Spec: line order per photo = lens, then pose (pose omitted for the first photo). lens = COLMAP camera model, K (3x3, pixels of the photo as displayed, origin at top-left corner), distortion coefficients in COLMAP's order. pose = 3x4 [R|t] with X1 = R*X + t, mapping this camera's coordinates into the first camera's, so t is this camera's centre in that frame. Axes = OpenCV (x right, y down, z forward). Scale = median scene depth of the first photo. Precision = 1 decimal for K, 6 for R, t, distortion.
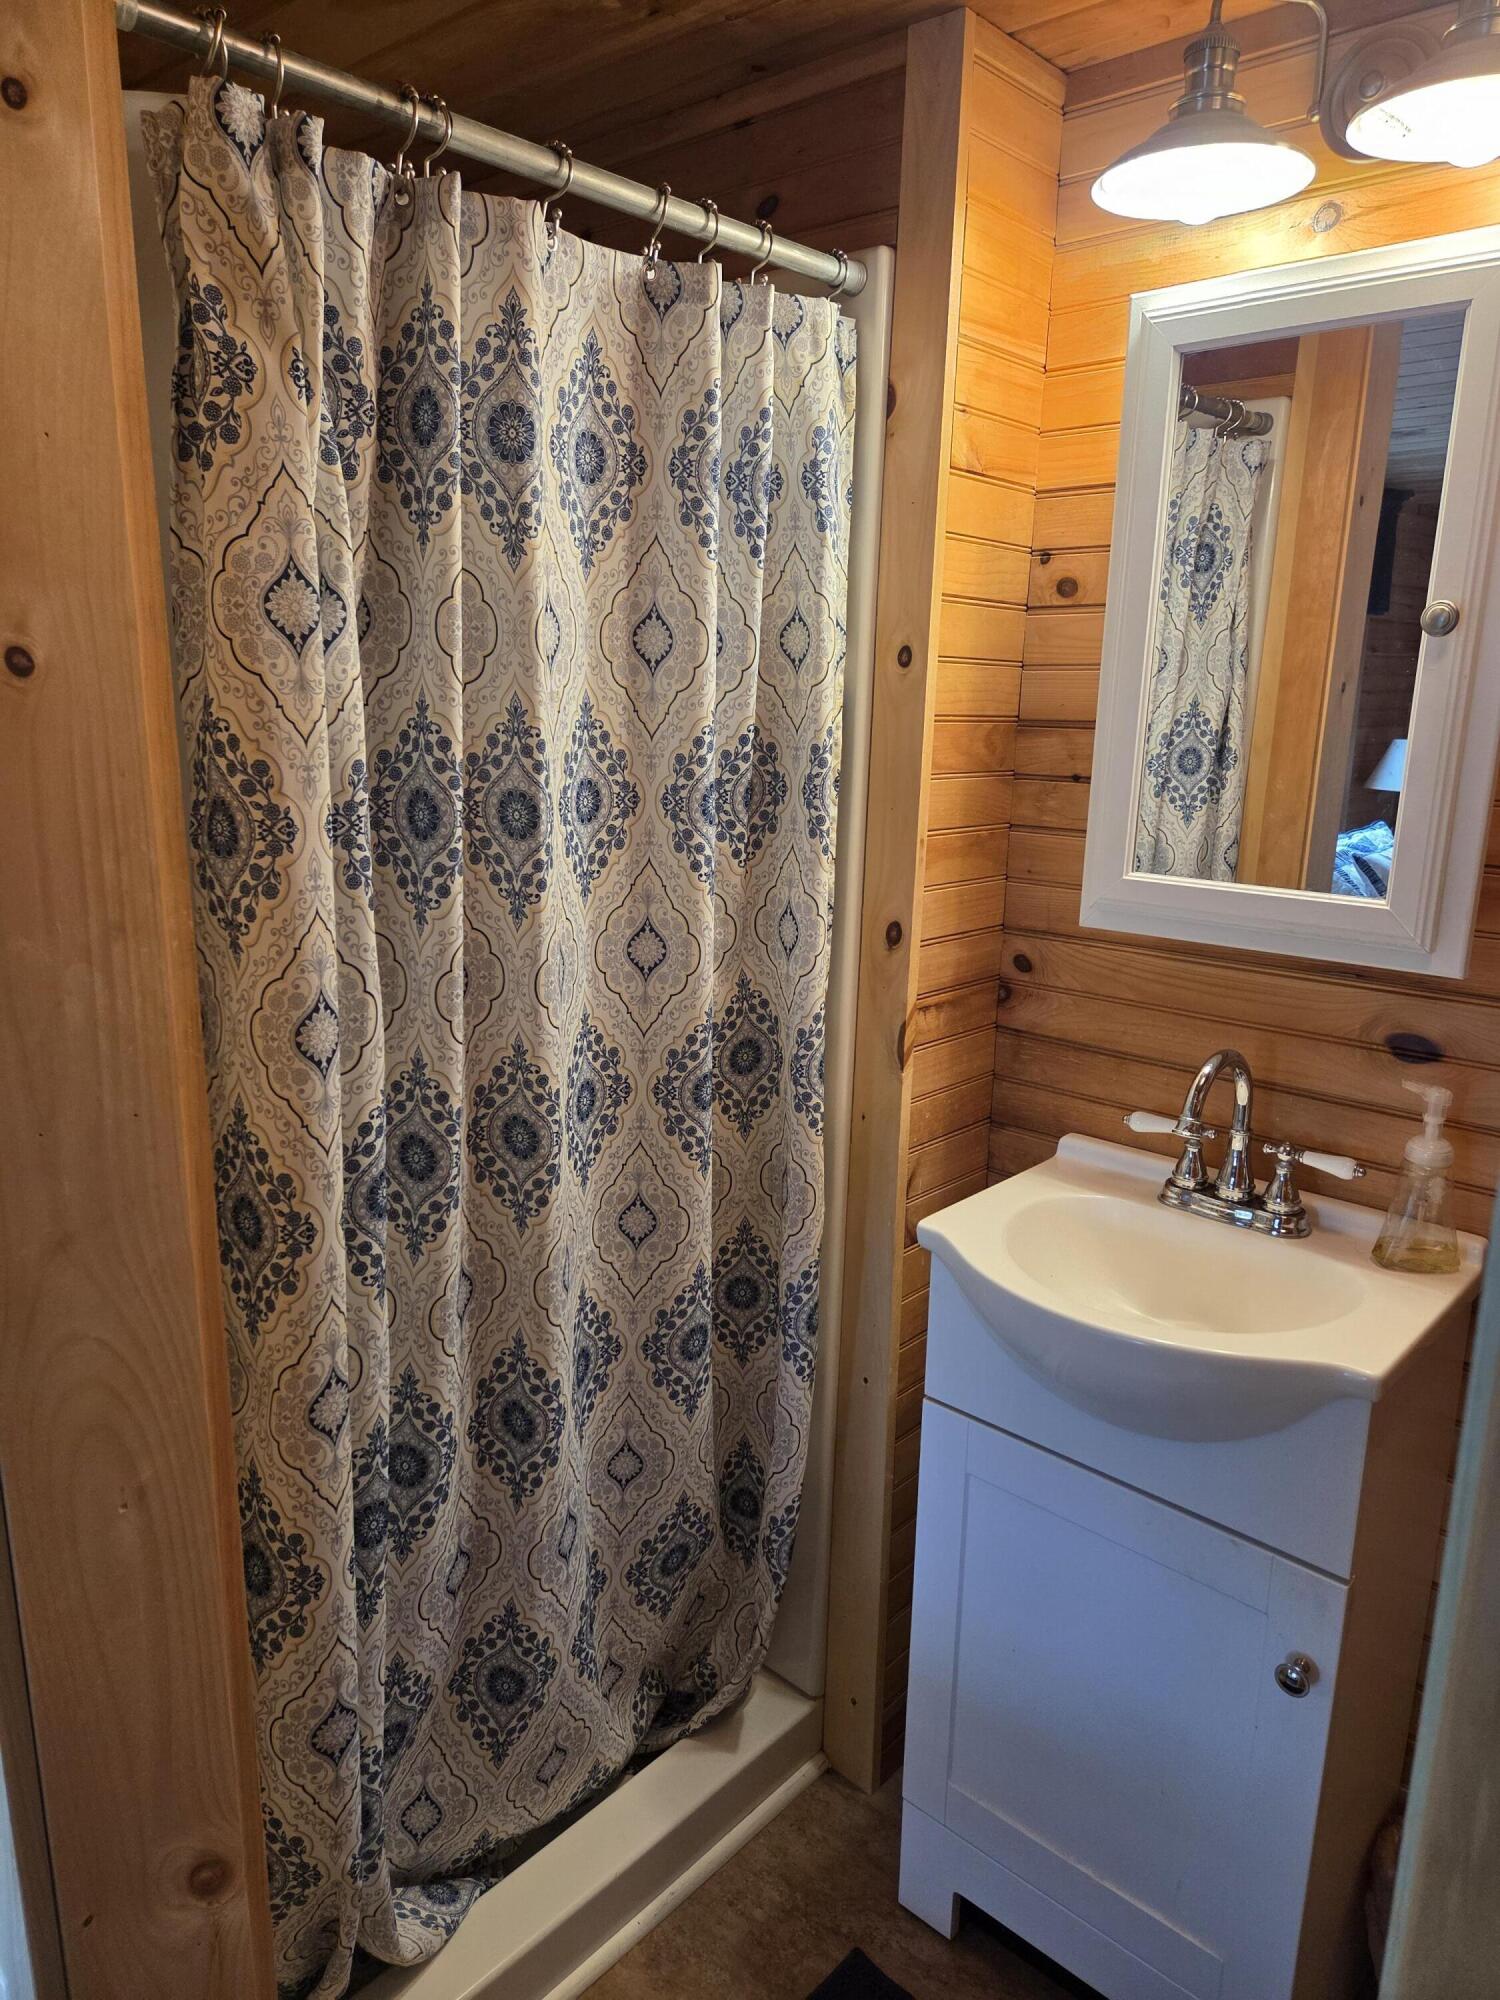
lens RADIAL K [[1327.1, 0, 750.0], [0, 1327.1, 1000.0], [0, 0, 1]] dist [0.075652, -0.071316]
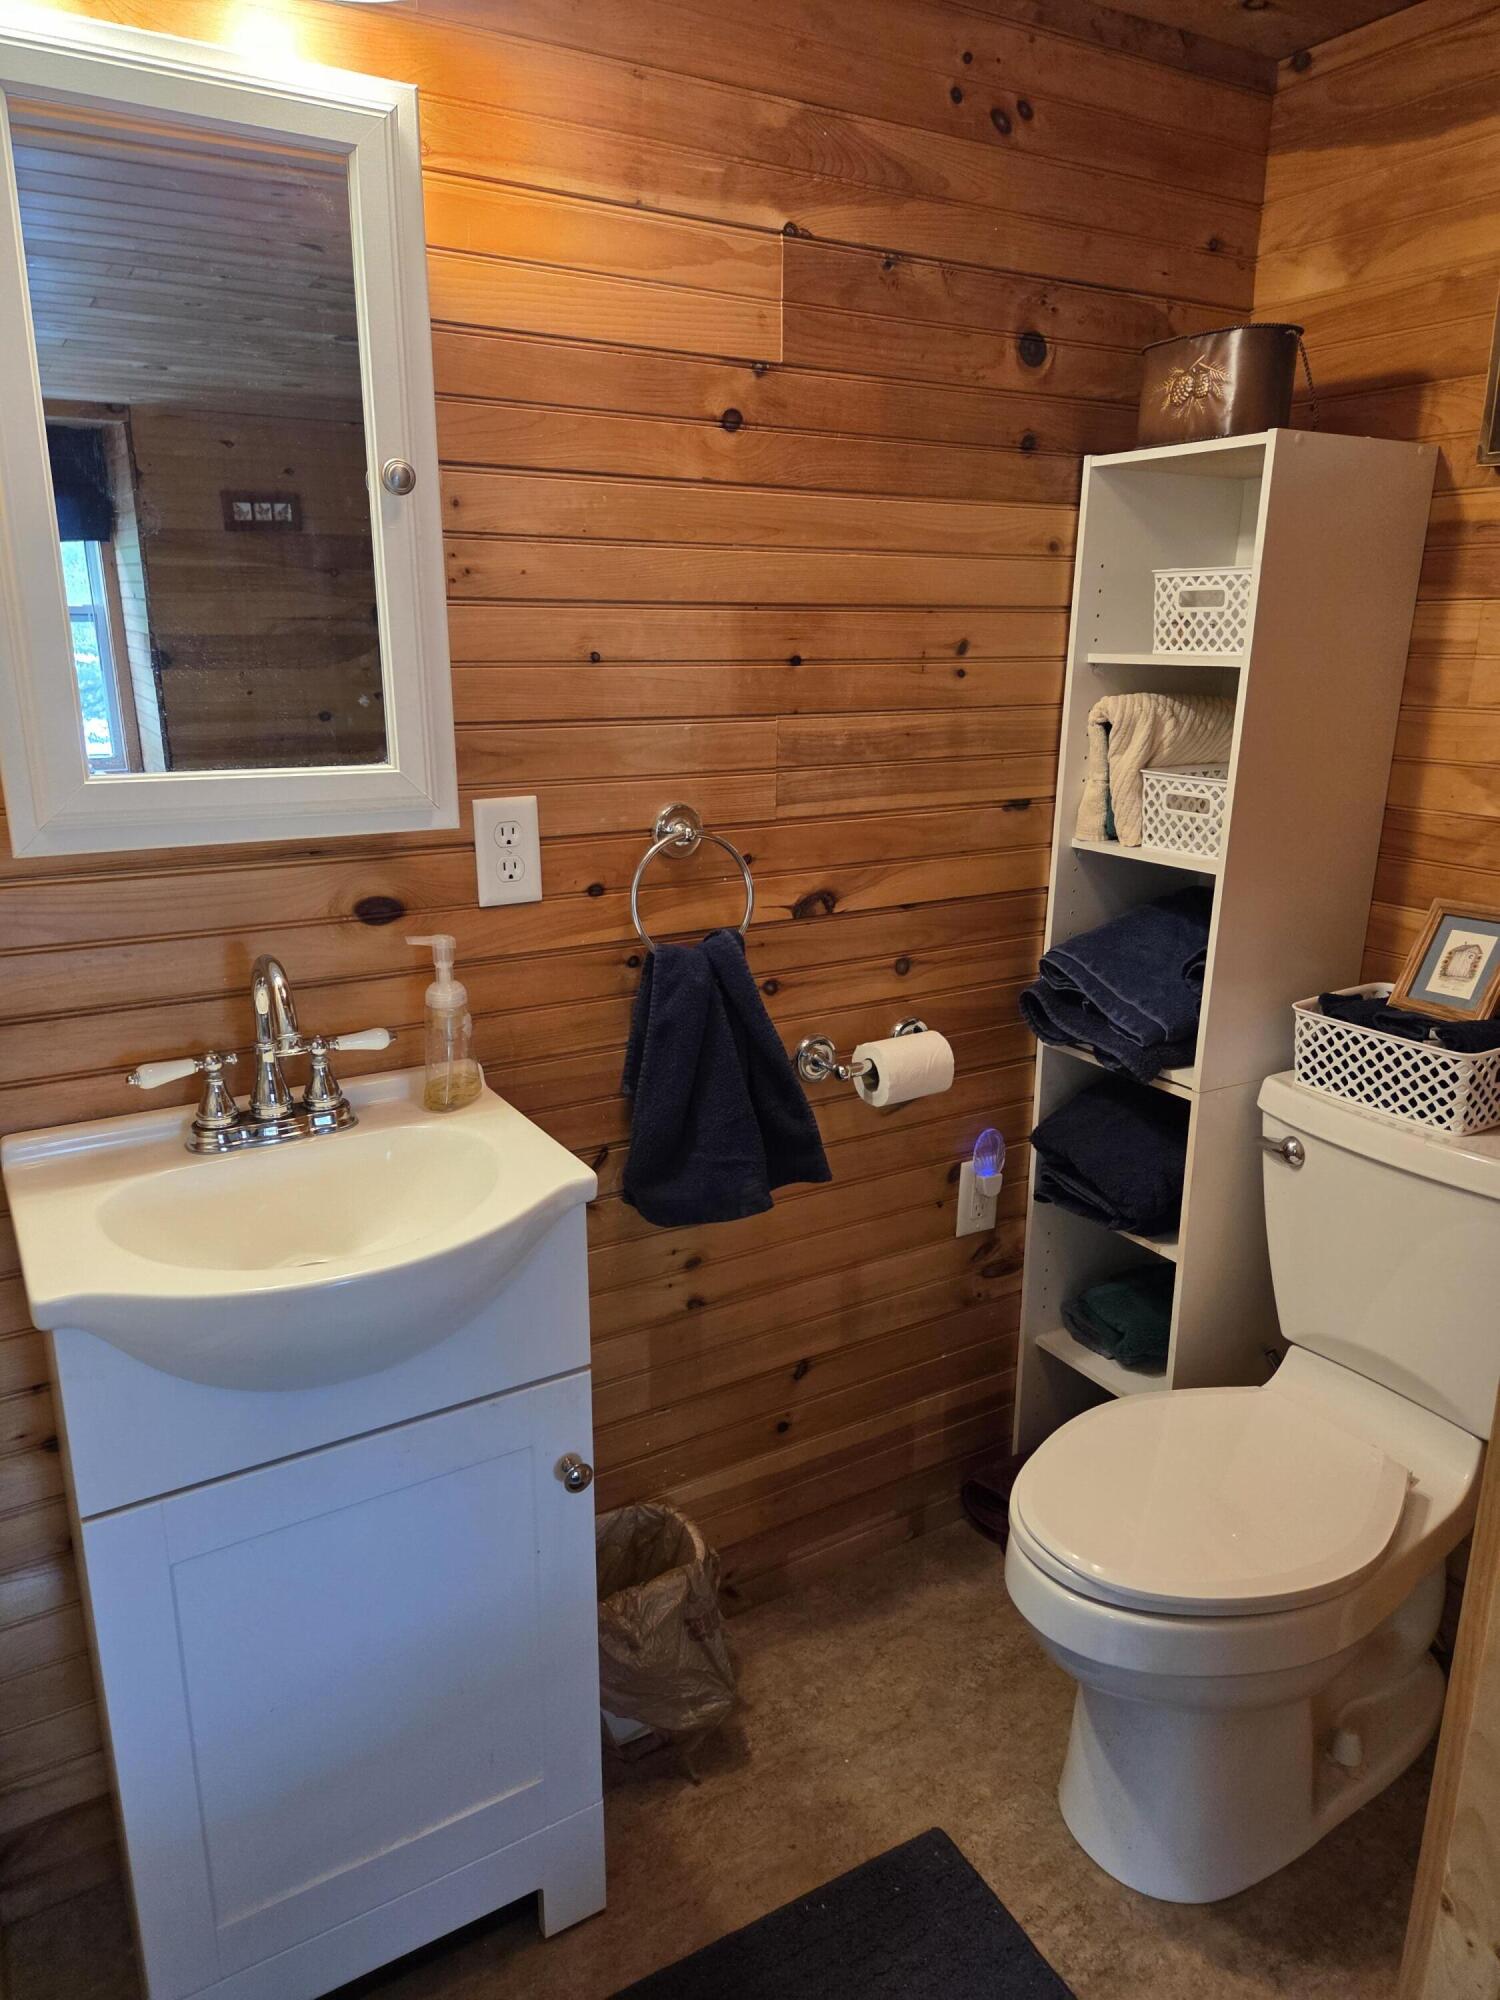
lens RADIAL K [[1327.1, 0, 750.0], [0, 1327.1, 1000.0], [0, 0, 1]] dist [0.075652, -0.071316]
pose [[0.303160, -0.275064, 0.912378, -0.367201], [0.221017, 0.951623, 0.213458, -0.053340], [-0.926955, 0.136940, 0.349288, 0.373505]]
